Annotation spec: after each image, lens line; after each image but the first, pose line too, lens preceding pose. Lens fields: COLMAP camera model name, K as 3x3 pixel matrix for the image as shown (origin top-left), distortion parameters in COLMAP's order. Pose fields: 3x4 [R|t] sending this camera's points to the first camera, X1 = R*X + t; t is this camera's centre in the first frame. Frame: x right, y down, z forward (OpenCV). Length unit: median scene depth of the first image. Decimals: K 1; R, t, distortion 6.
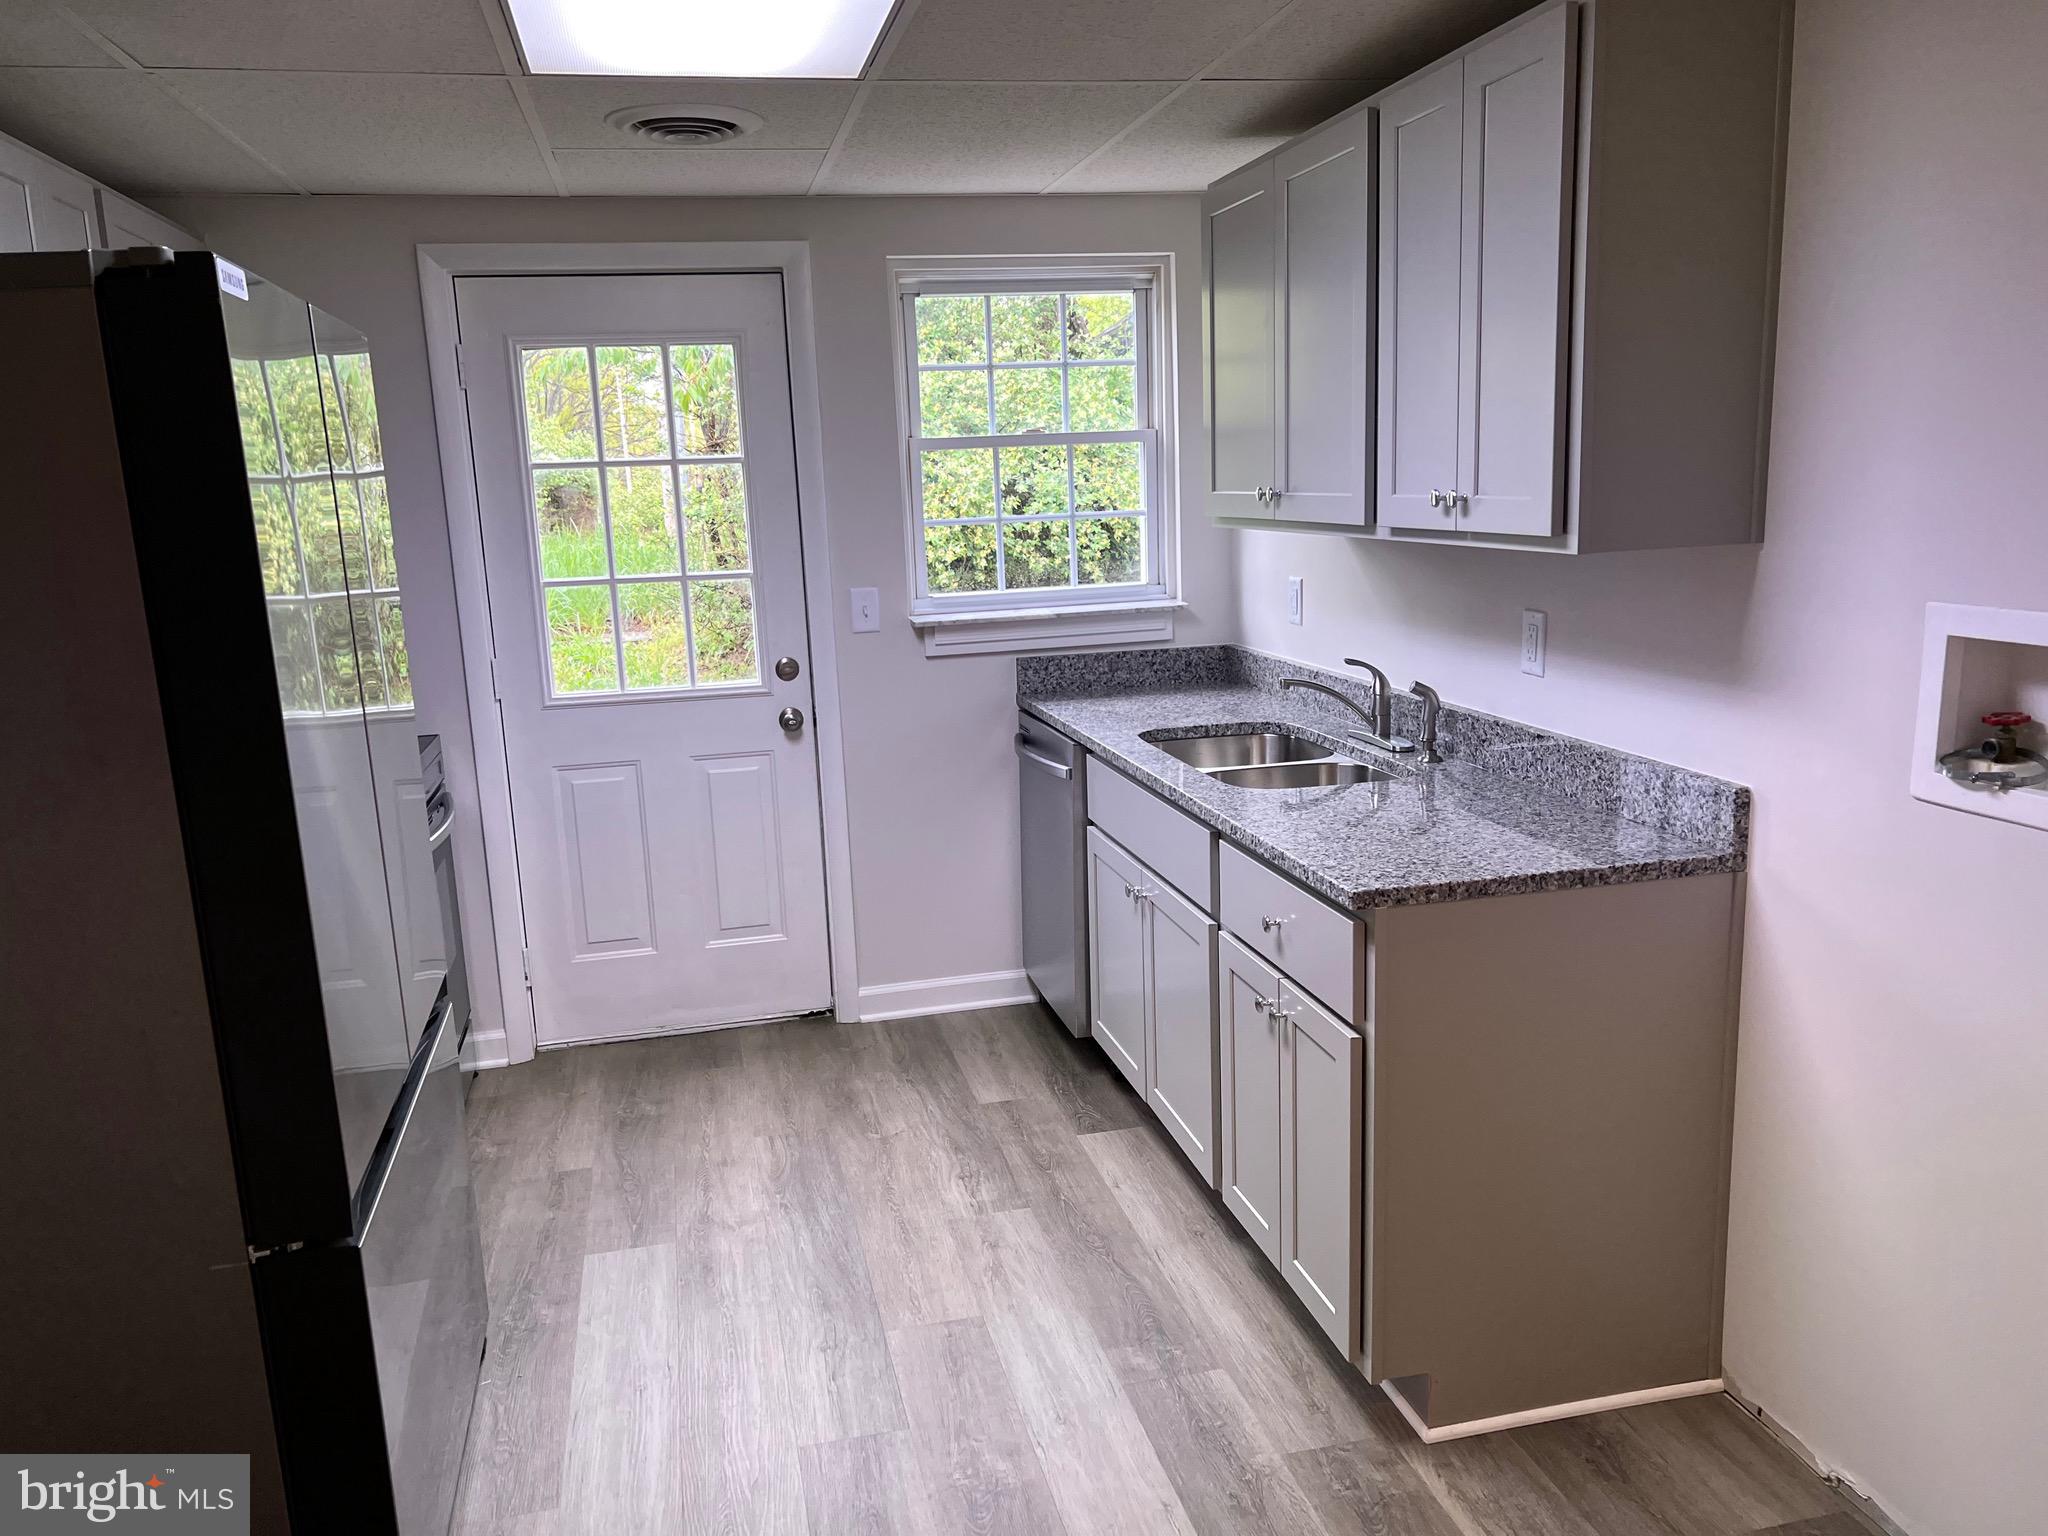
lens RADIAL K [[1536.3, 0, 1037.2], [0, 1536.3, 780.7], [0, 0, 1]] dist [0.054689, -0.013874]
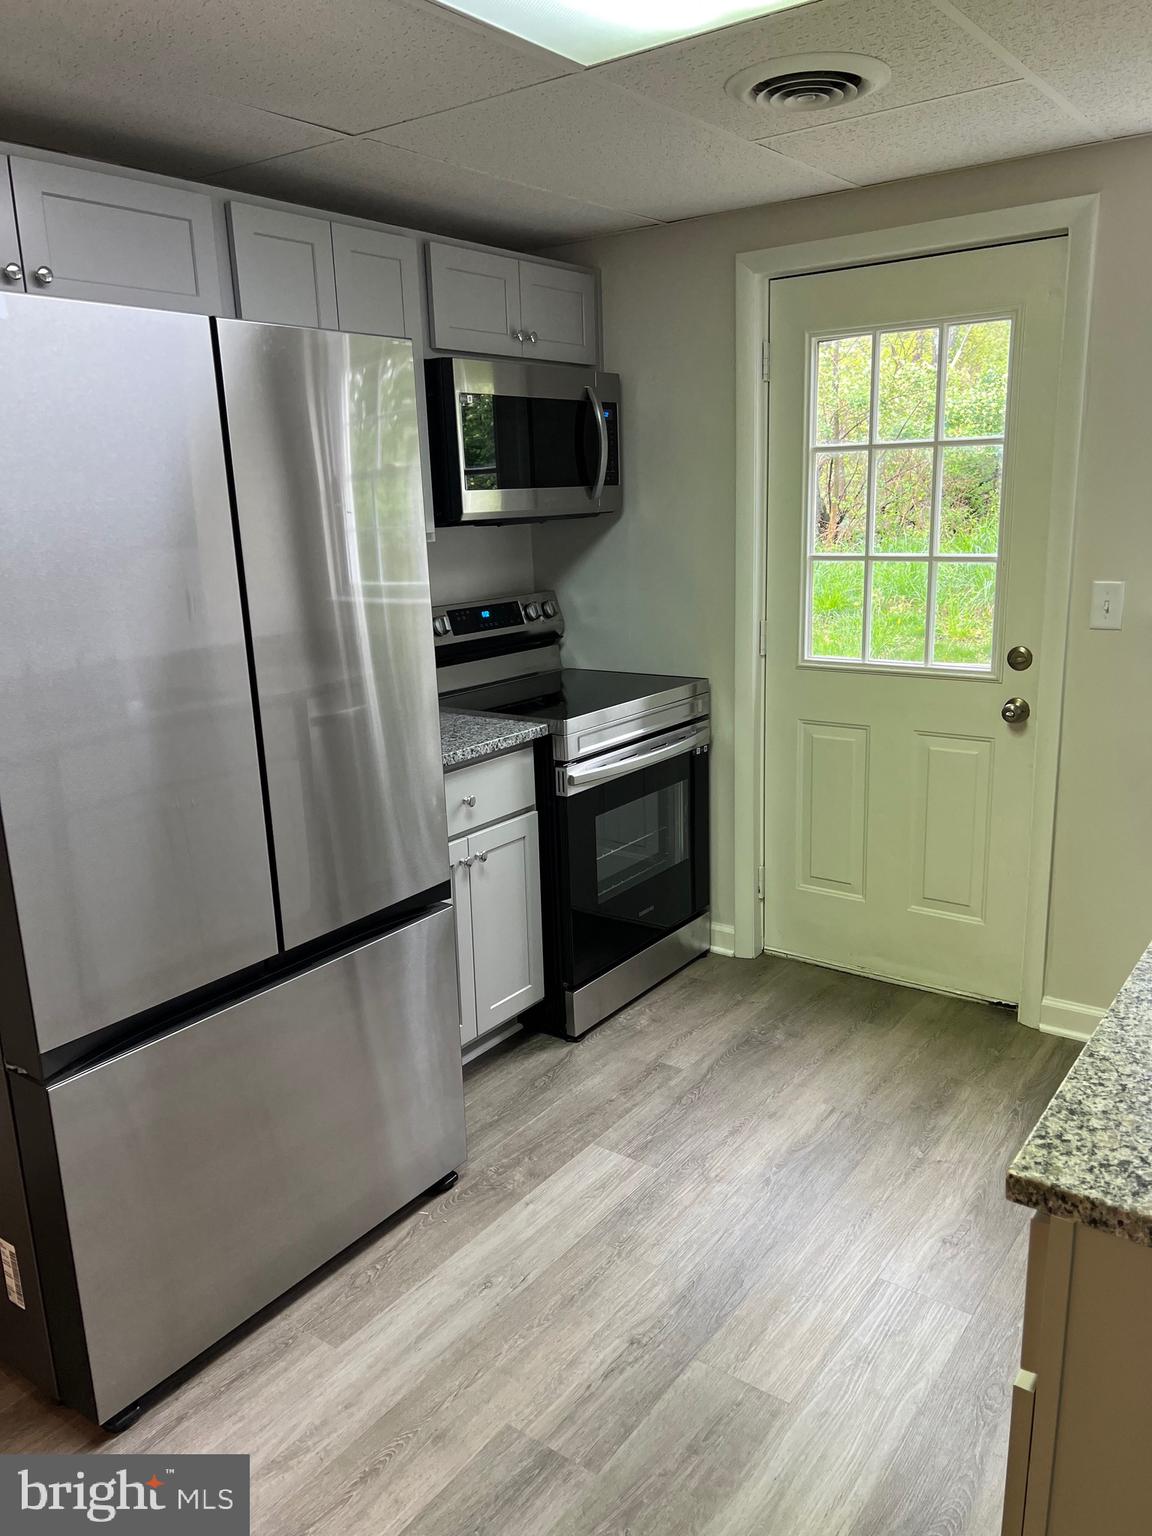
lens RADIAL K [[1152.2, 0, 573.4], [0, 1152.2, 770.8], [0, 0, 1]] dist [0.054689, -0.013874]
pose [[0.657883, 0.198486, -0.726494, 0.204253], [-0.151260, 0.979812, 0.130721, -0.057822], [0.737774, 0.023891, 0.674625, 0.303314]]
